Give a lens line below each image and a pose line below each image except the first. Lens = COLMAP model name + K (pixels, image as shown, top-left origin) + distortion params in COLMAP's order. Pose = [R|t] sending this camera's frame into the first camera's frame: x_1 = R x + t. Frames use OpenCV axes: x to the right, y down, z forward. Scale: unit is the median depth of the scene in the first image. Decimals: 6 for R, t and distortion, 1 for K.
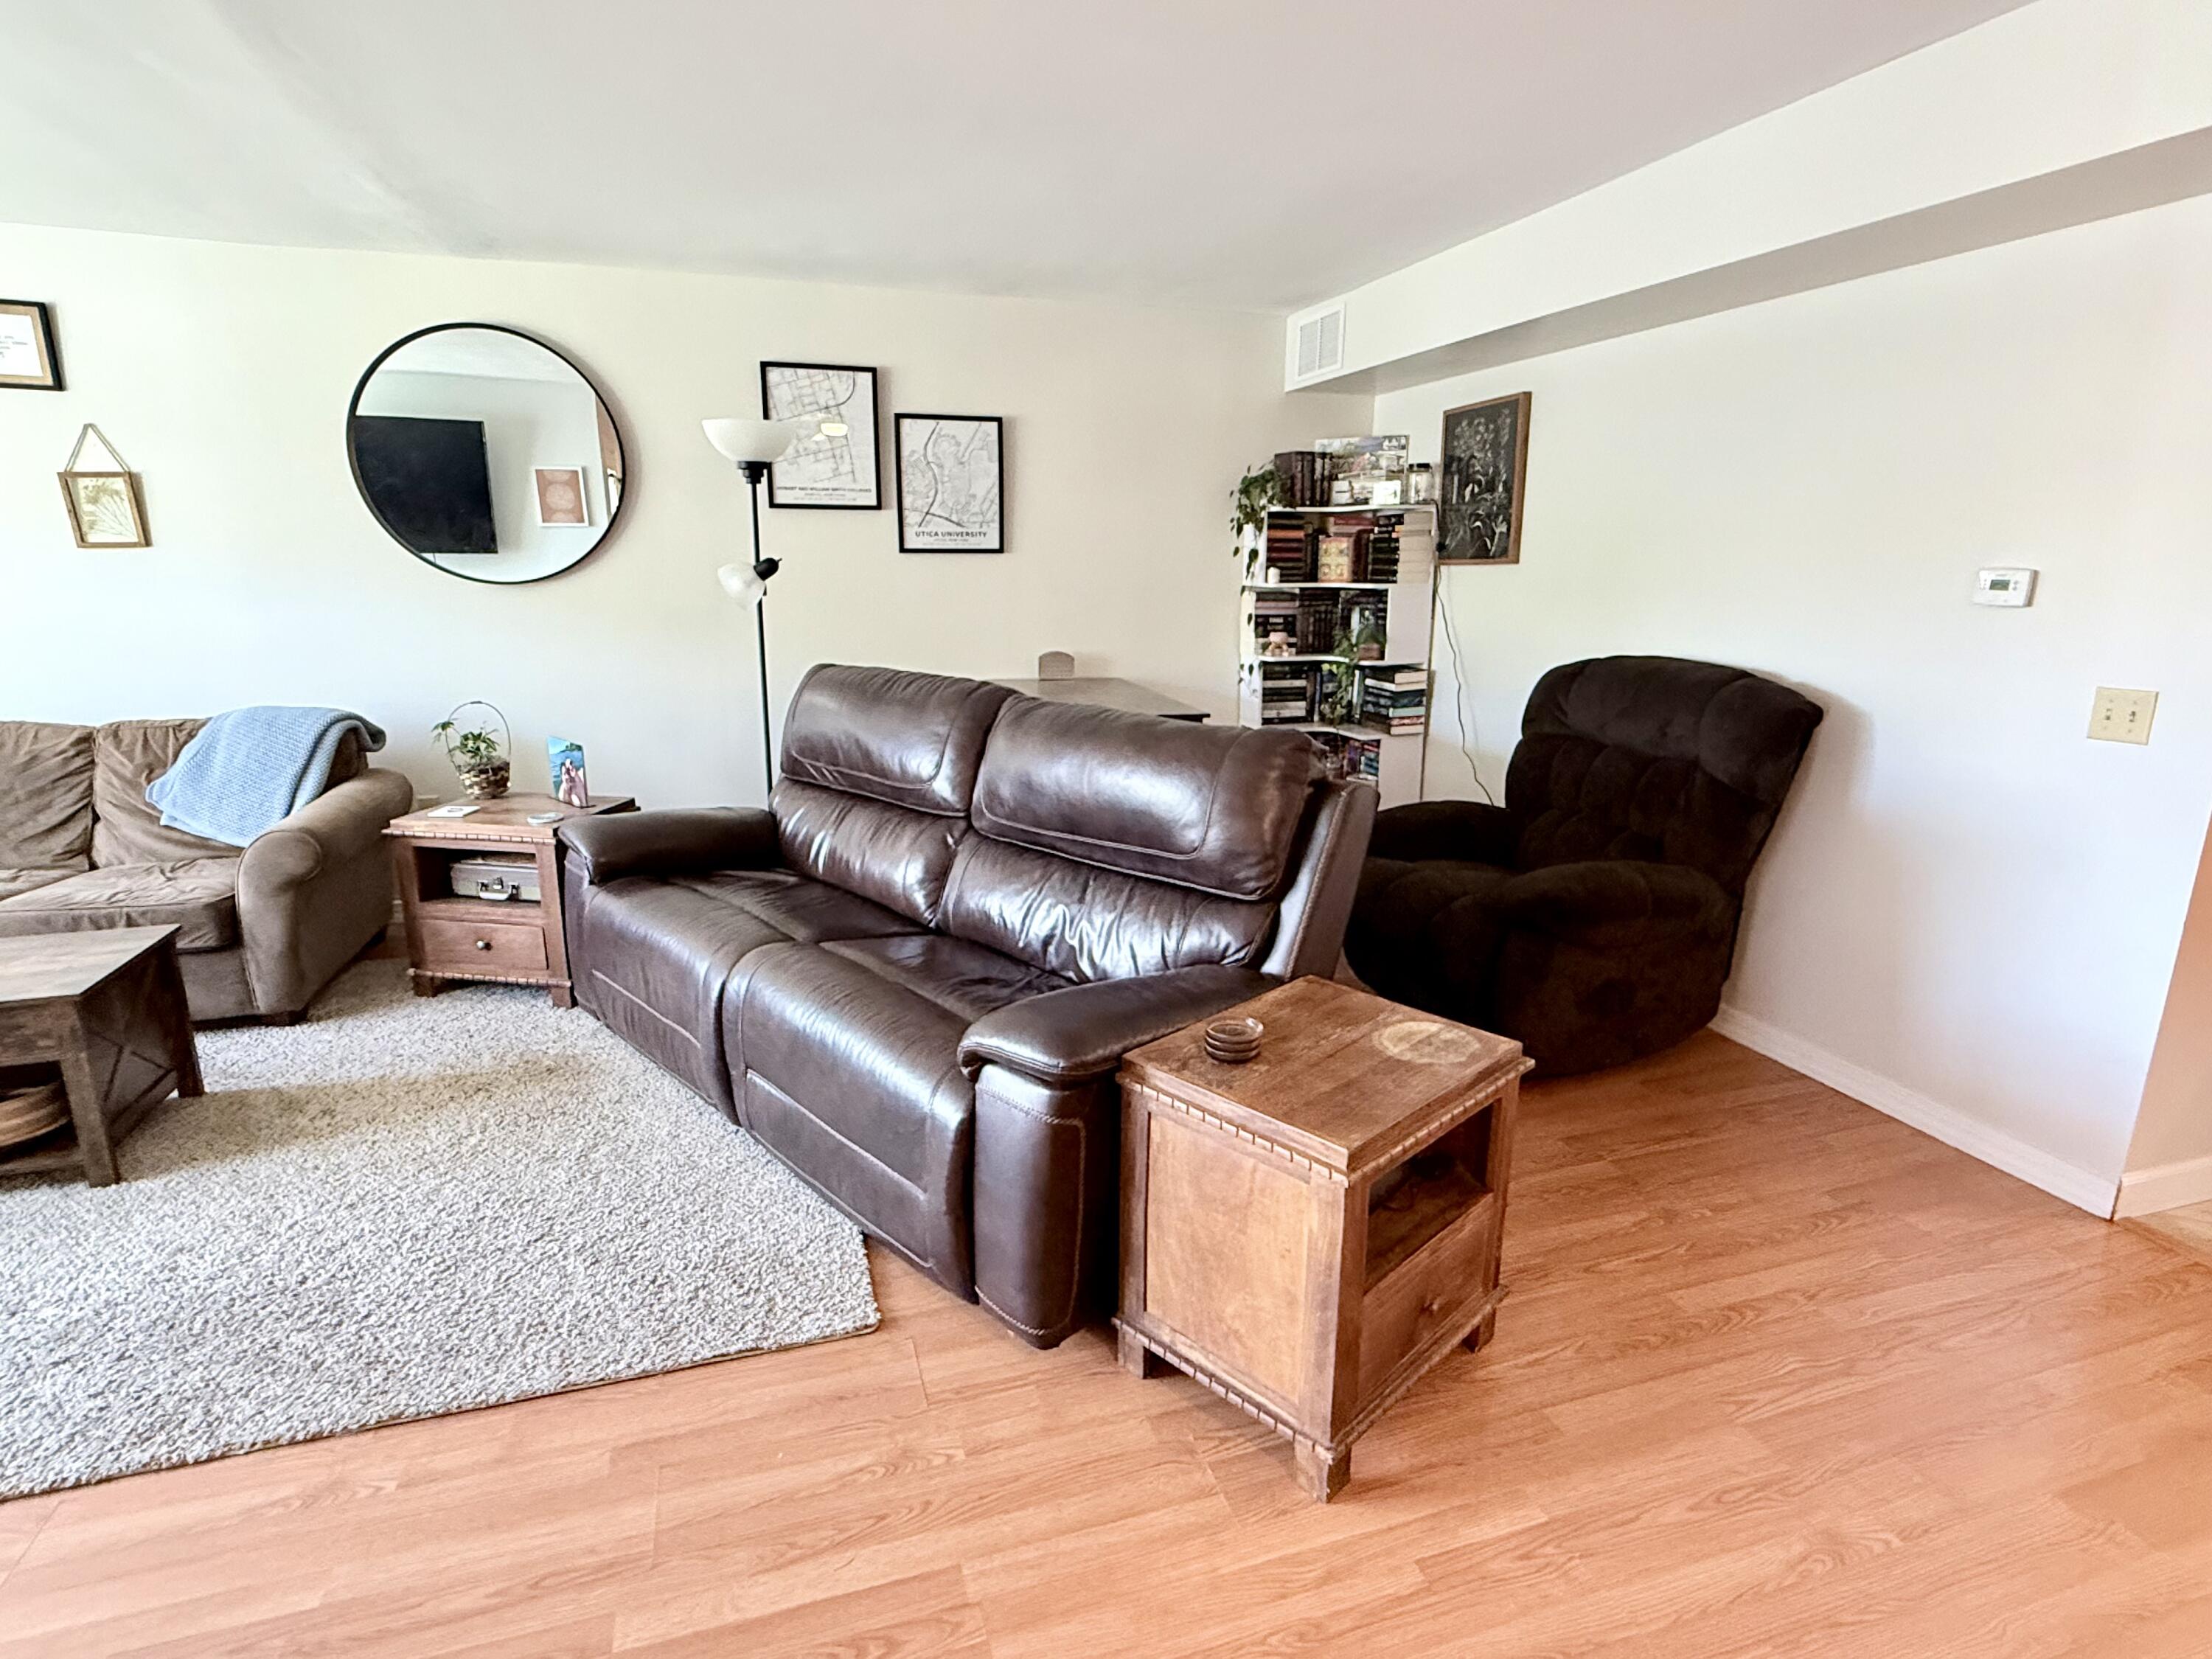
lens RADIAL K [[1189.5, 0, 1103.3], [0, 1189.5, 832.0], [0, 0, 1]] dist [0.005128, 0.002180]
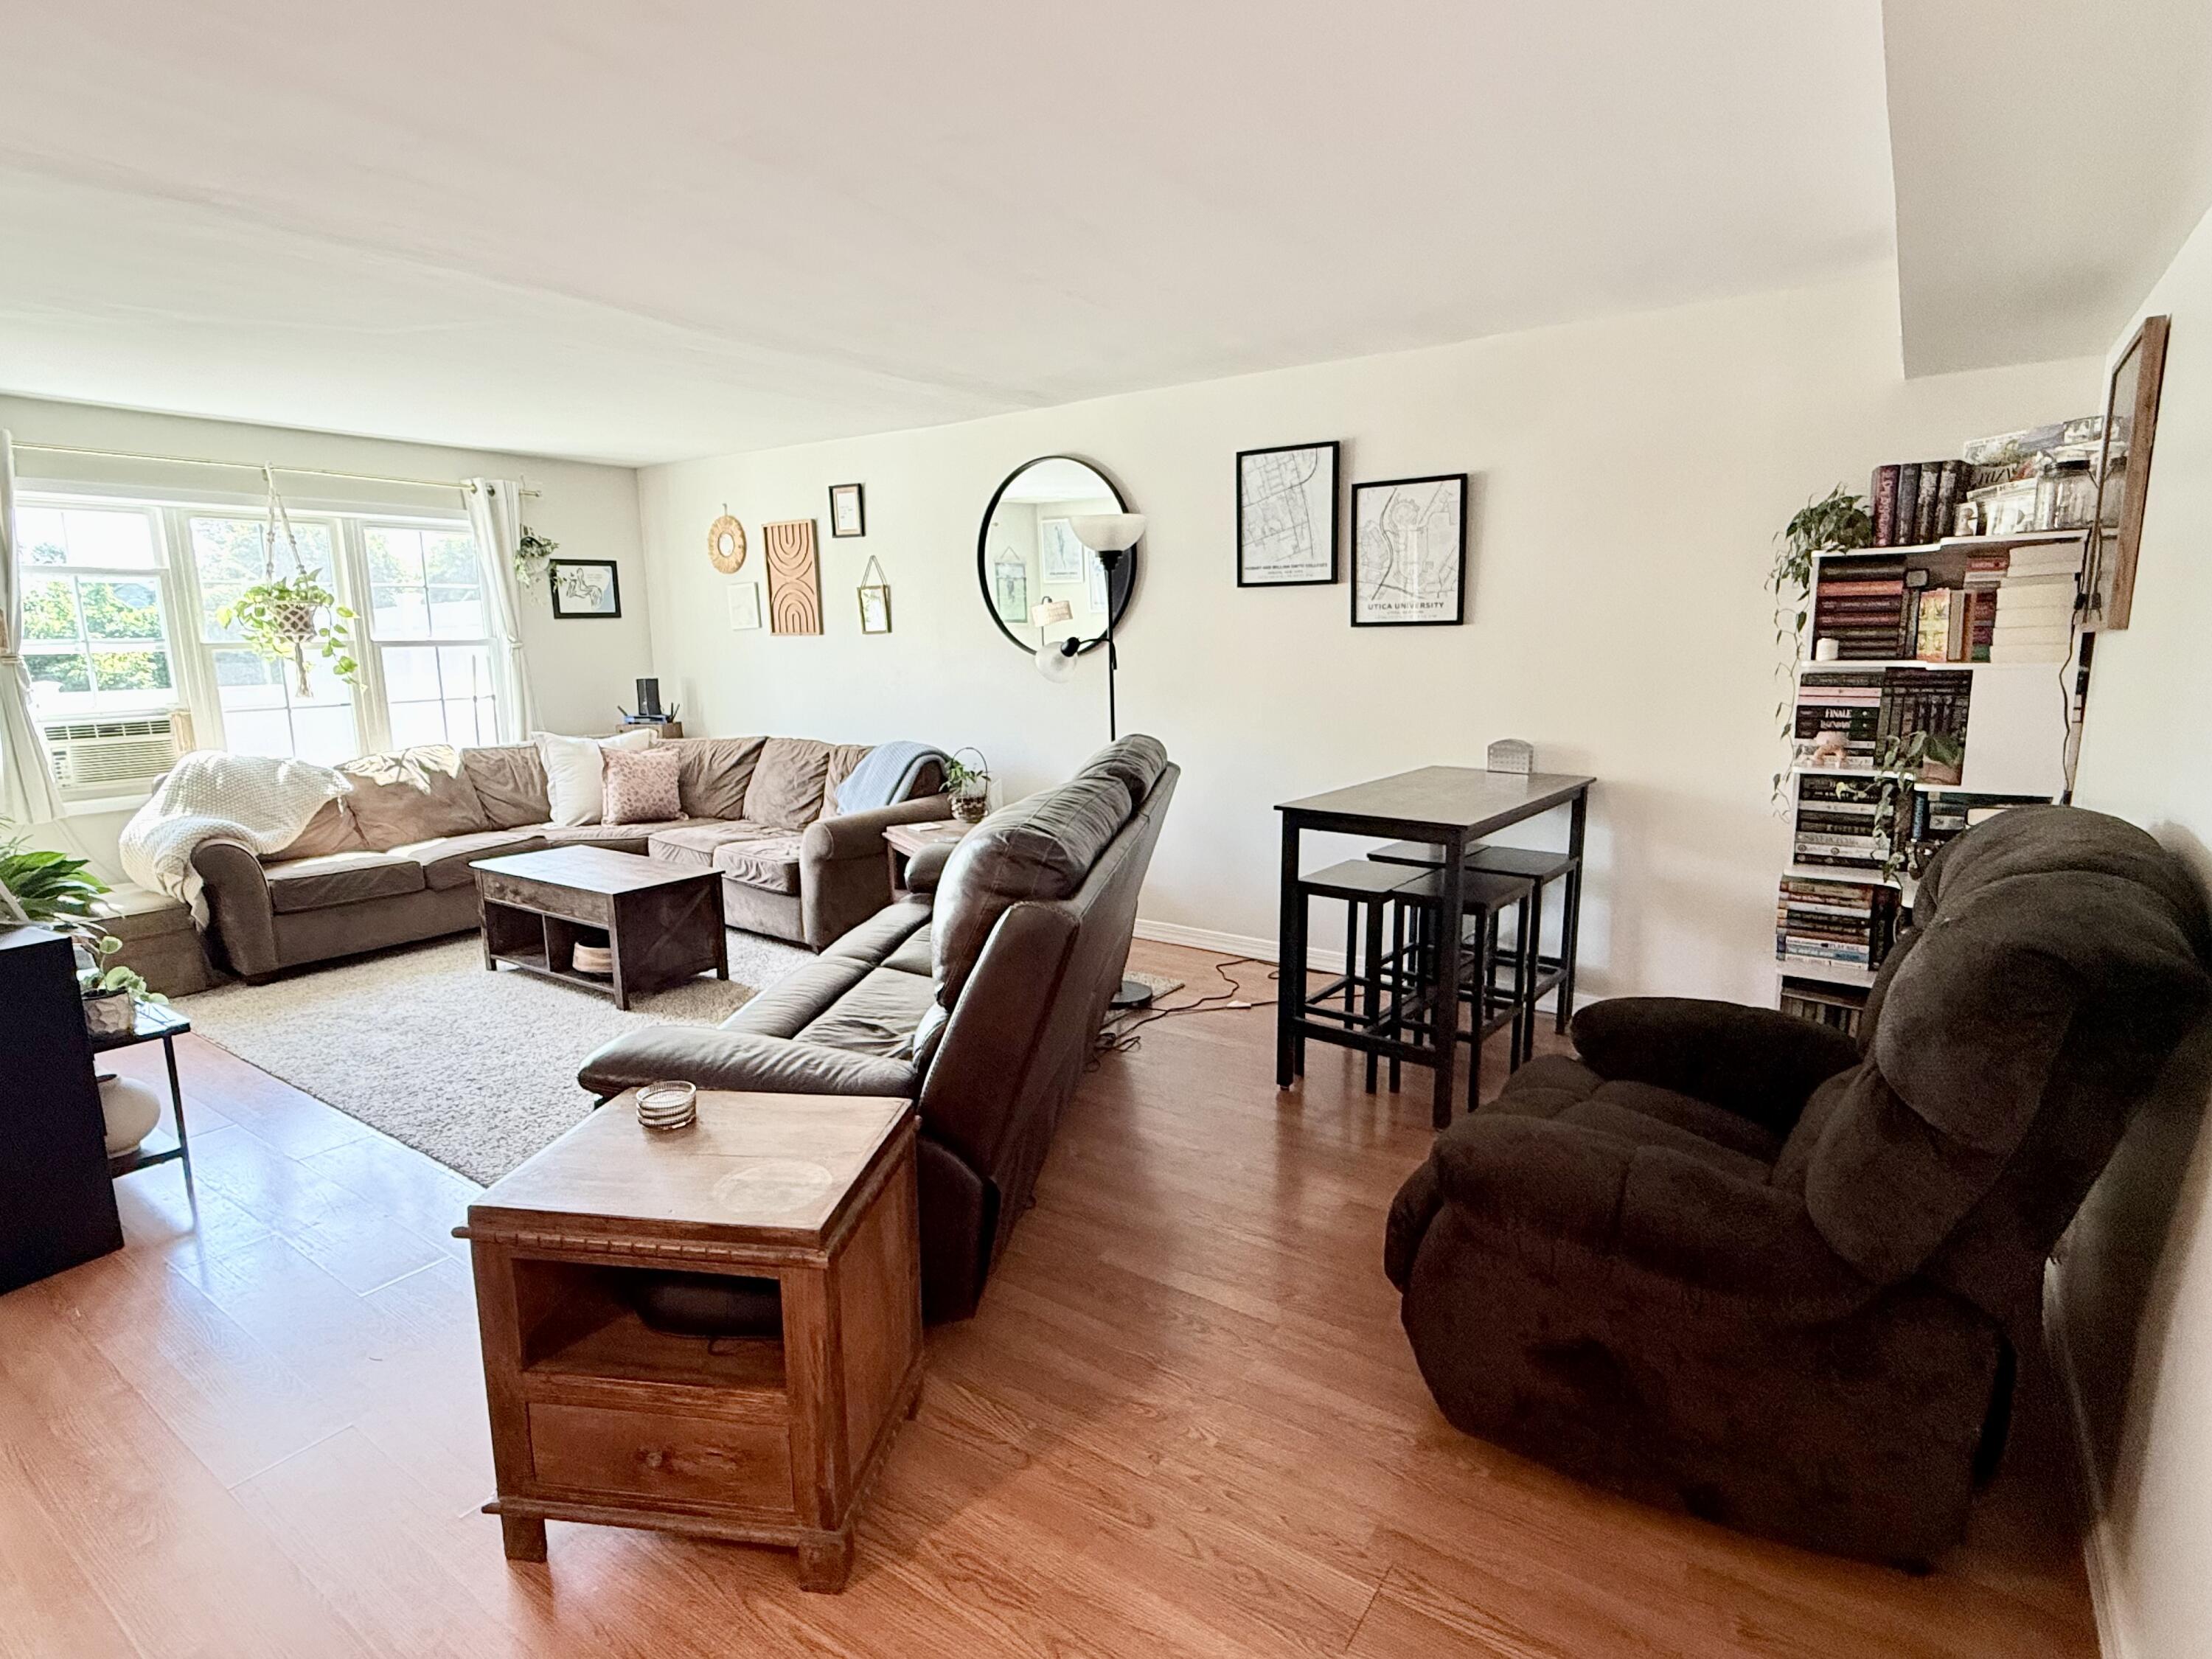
lens RADIAL K [[1162.3, 0, 1090.5], [0, 1162.3, 835.0], [0, 0, 1]] dist [0.000957, 0.001213]
pose [[0.580031, 0.127291, -0.804588, 0.482080], [-0.168683, 0.985075, 0.034241, -0.066076], [0.796938, 0.115860, 0.592846, 0.296424]]
